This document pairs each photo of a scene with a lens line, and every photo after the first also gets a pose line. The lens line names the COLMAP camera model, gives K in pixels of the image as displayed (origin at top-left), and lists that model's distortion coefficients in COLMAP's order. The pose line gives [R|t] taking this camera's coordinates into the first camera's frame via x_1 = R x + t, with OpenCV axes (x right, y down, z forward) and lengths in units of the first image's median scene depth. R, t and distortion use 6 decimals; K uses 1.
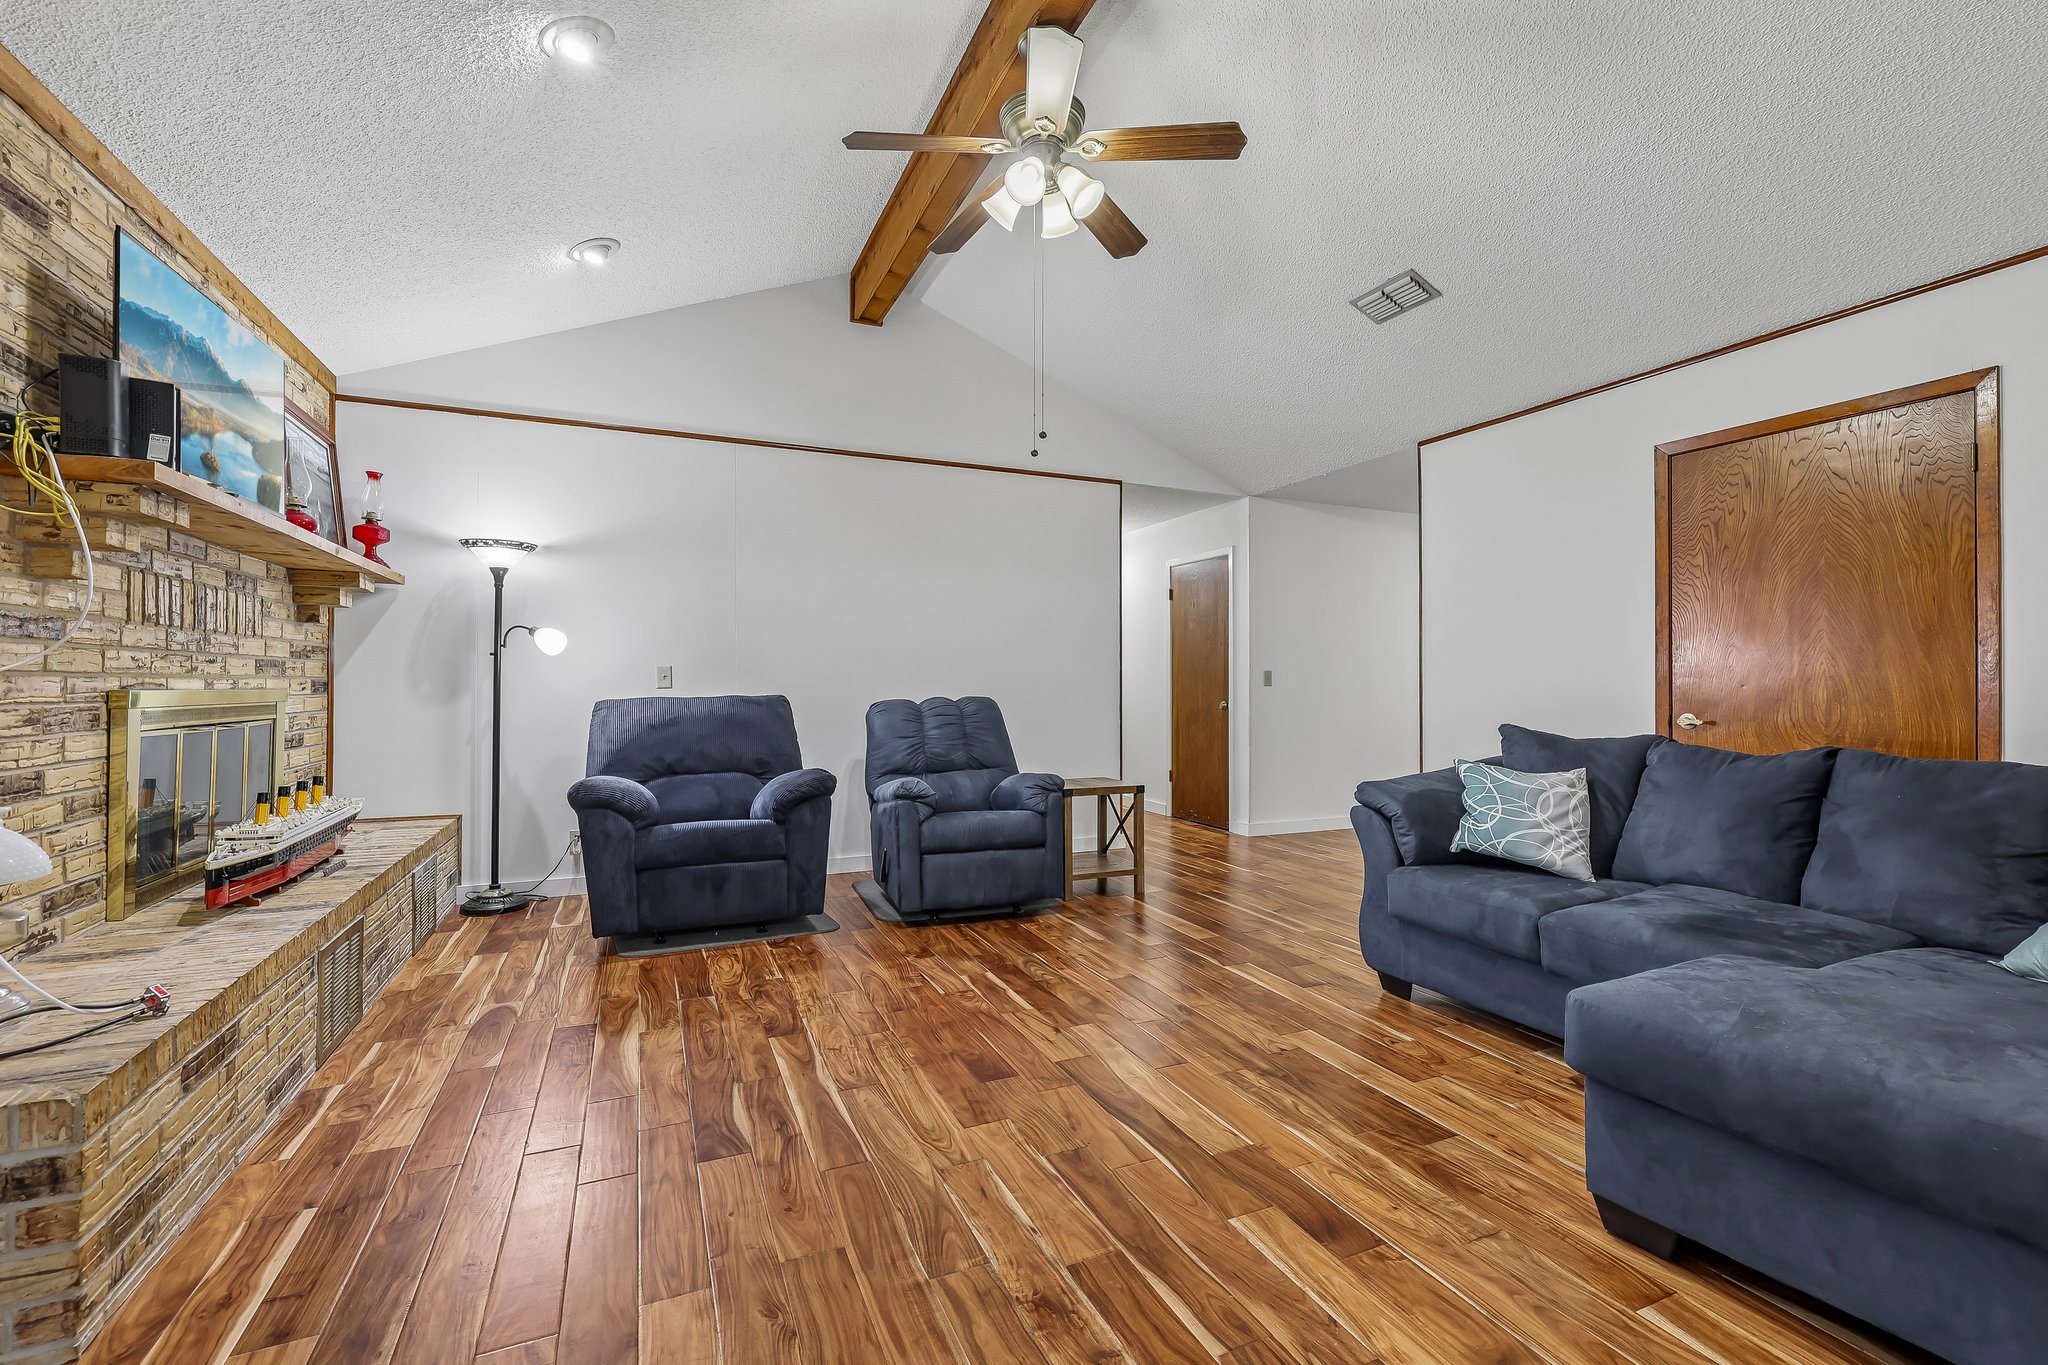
lens RADIAL K [[876.5, 0, 1003.4], [0, 876.5, 676.4], [0, 0, 1]] dist [-0.003193, 0.000702]
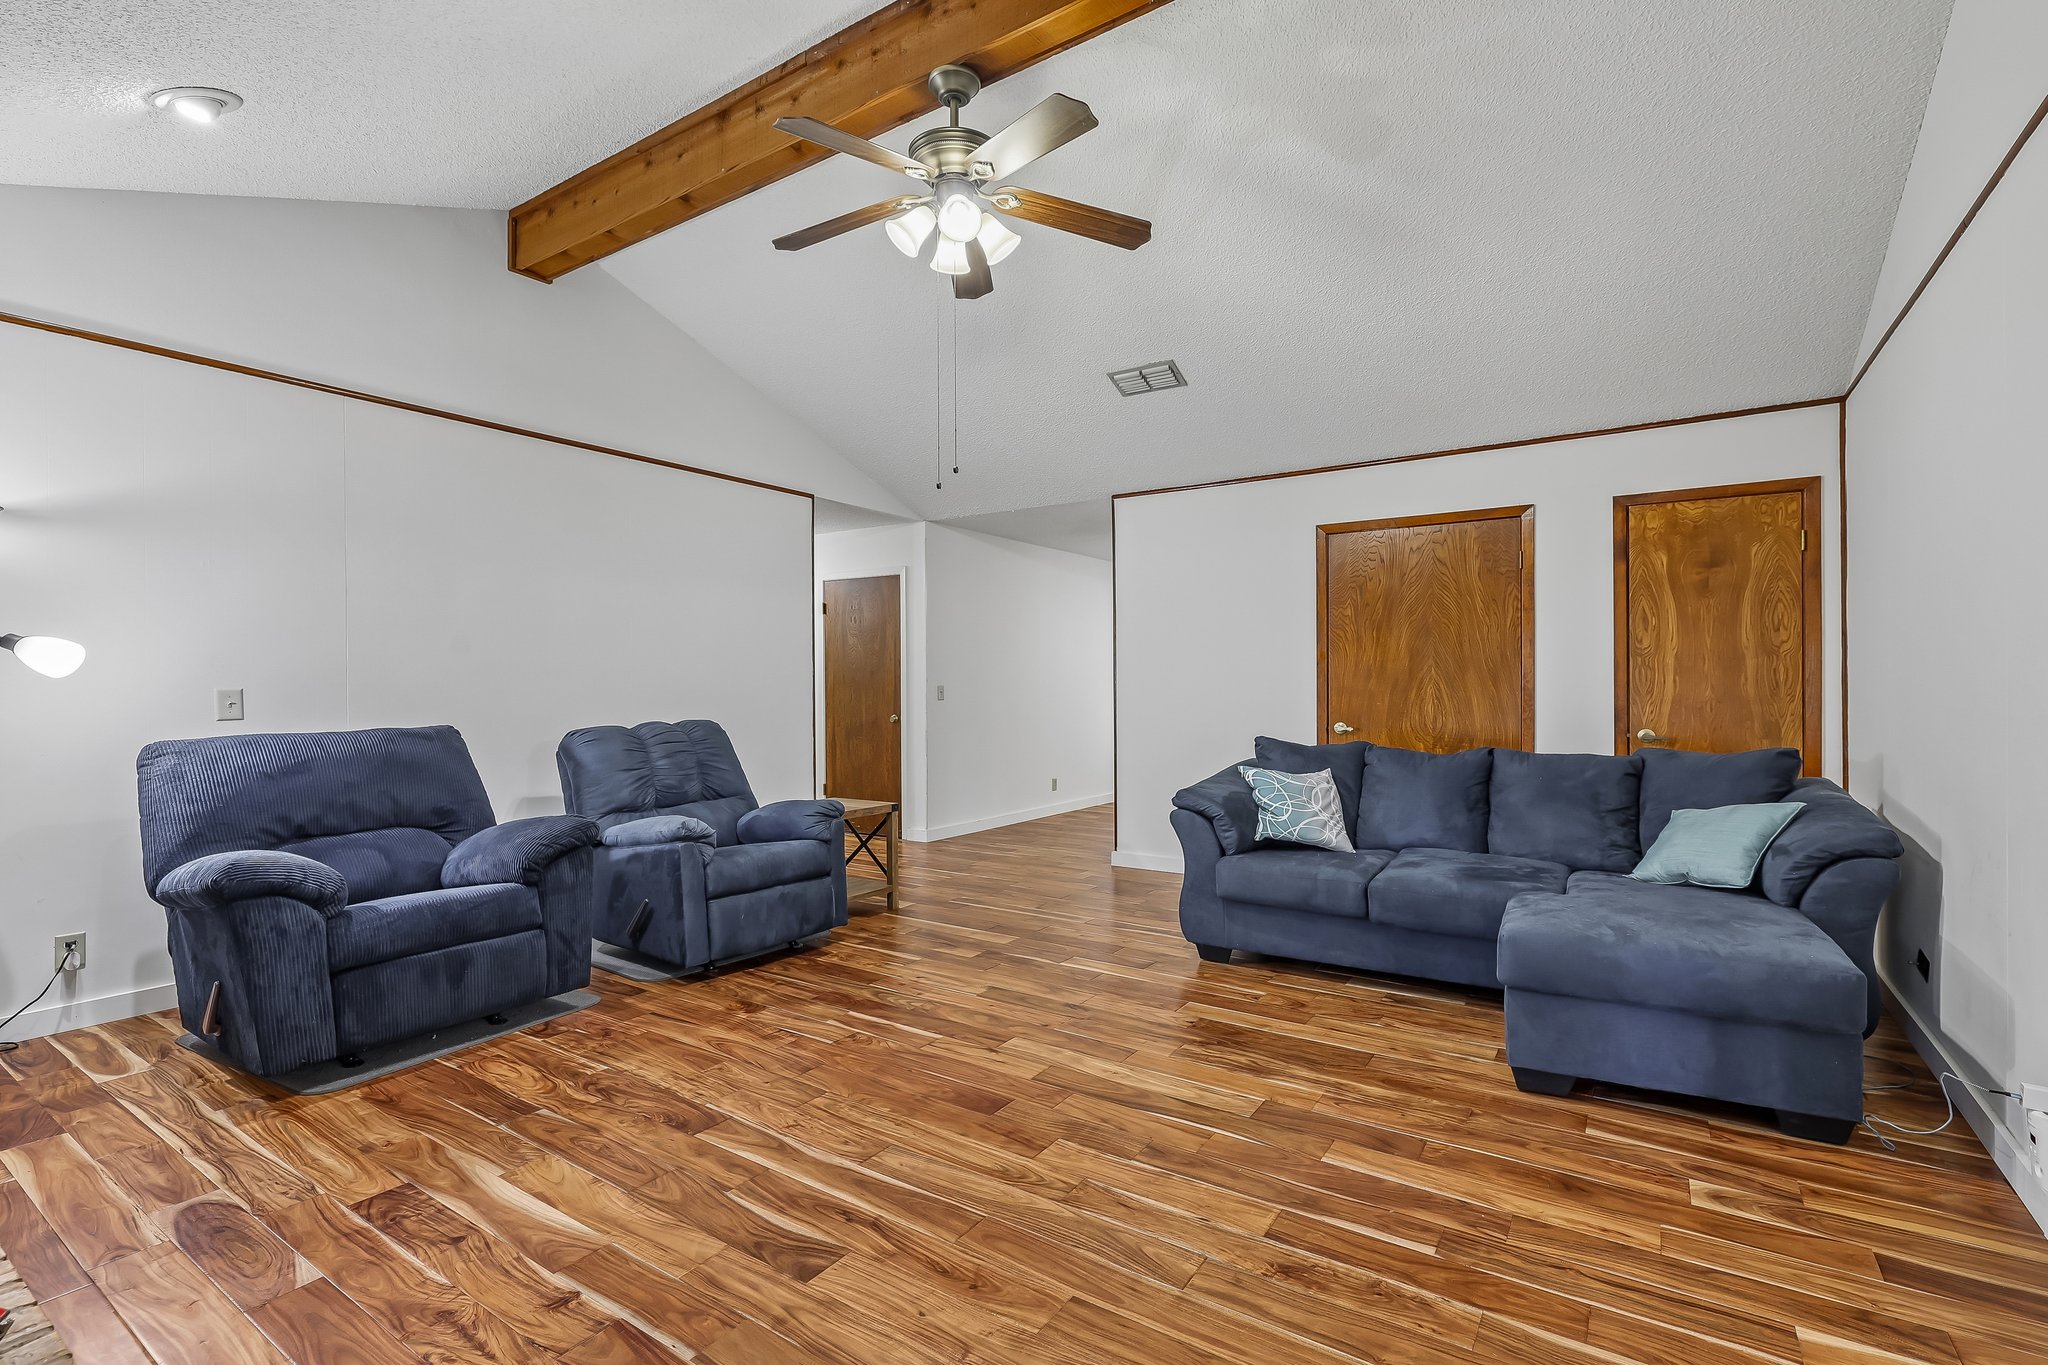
lens RADIAL K [[876.5, 0, 1002.6], [0, 876.5, 688.9], [0, 0, 1]] dist [-0.003193, 0.000702]
pose [[0.856016, -0.011208, 0.516828, -0.410517], [0.006173, 0.999915, 0.011461, -0.031923], [-0.516912, -0.006621, 0.856013, 0.098406]]
